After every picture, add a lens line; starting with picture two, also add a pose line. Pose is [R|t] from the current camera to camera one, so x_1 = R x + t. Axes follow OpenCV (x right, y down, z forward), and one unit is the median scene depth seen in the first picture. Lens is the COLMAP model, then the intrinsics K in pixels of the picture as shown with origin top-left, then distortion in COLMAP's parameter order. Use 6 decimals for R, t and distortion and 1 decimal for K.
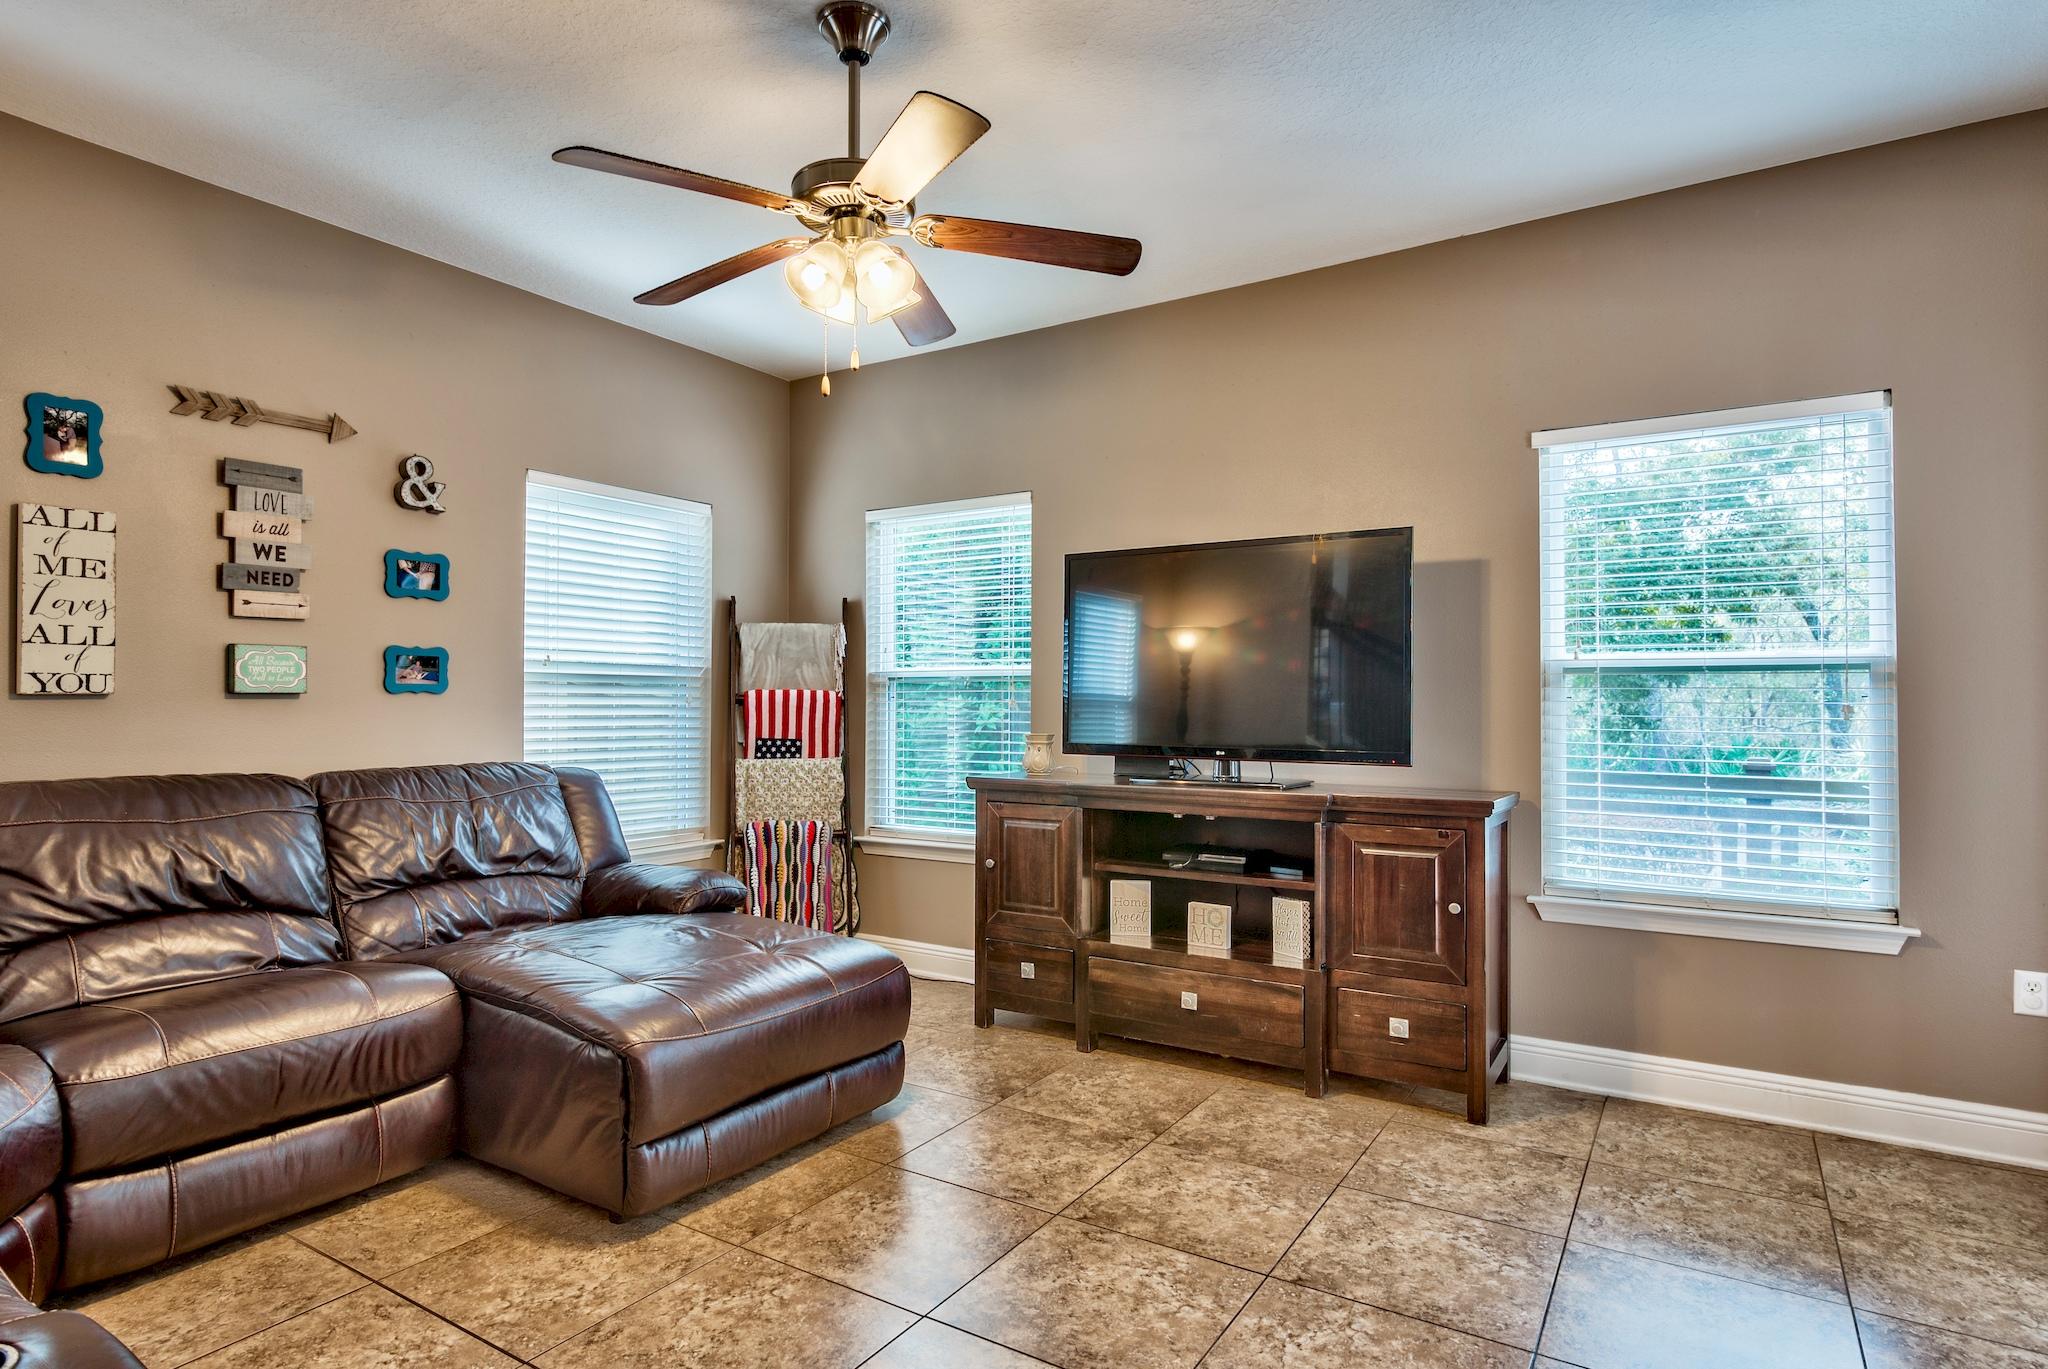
lens RADIAL K [[1077.6, 0, 1024.0], [0, 1077.6, 684.5], [0, 0, 1]] dist [-0.000497, 0.000223]
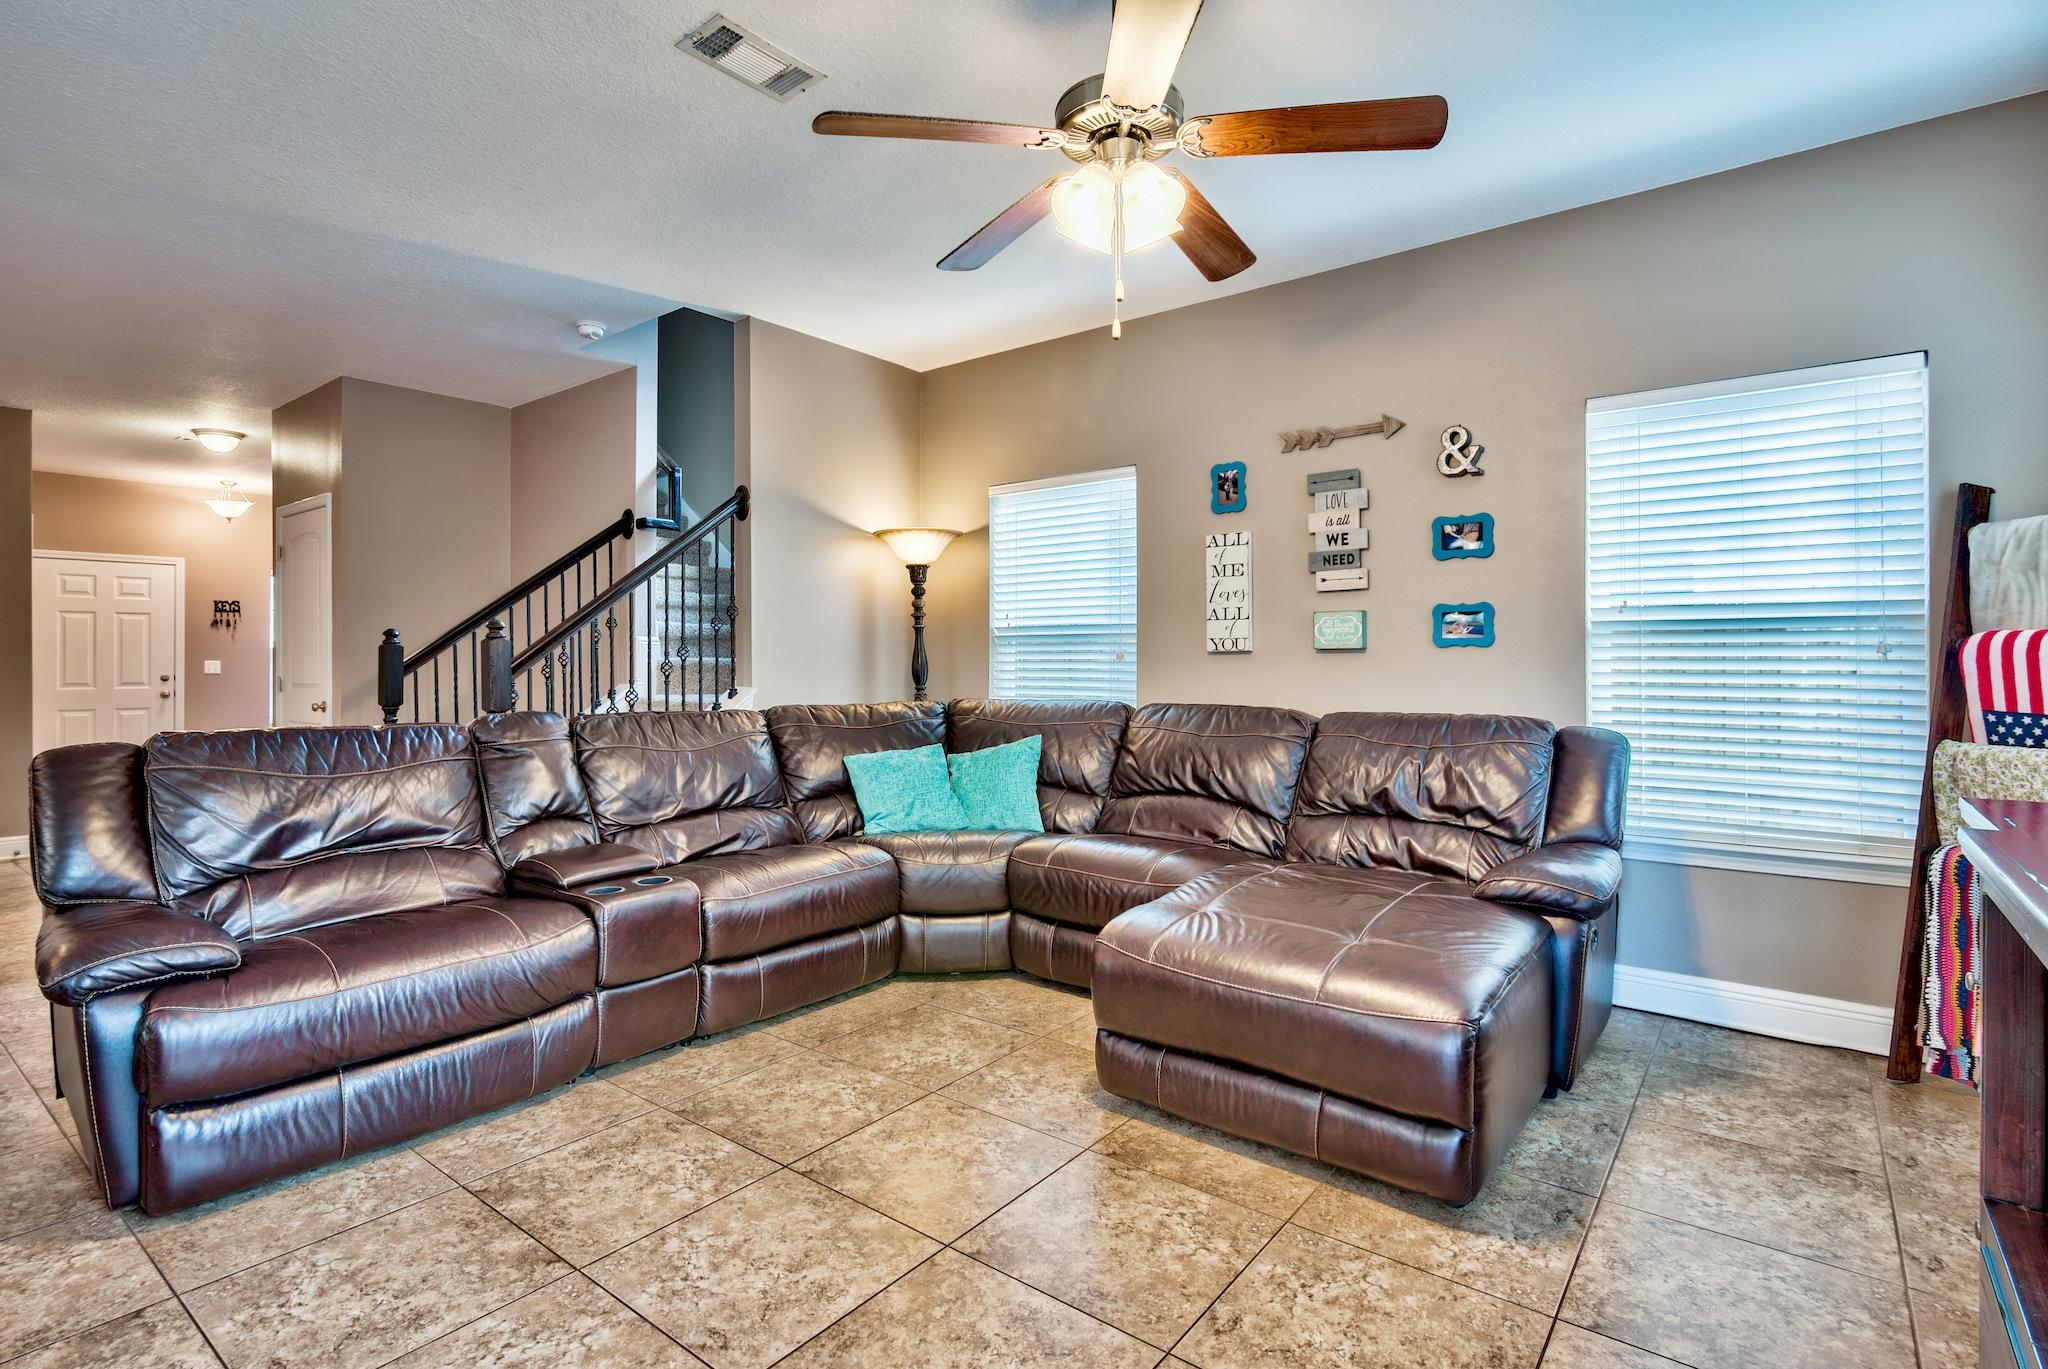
lens RADIAL K [[1010.7, 0, 995.0], [0, 1010.7, 647.9], [0, 0, 1]] dist [-0.000484, 0.000036]
pose [[-0.106699, -0.012339, -0.994215, 0.534852], [0.020017, 0.999694, -0.014555, 0.016118], [0.994090, -0.021455, -0.106420, 0.707173]]
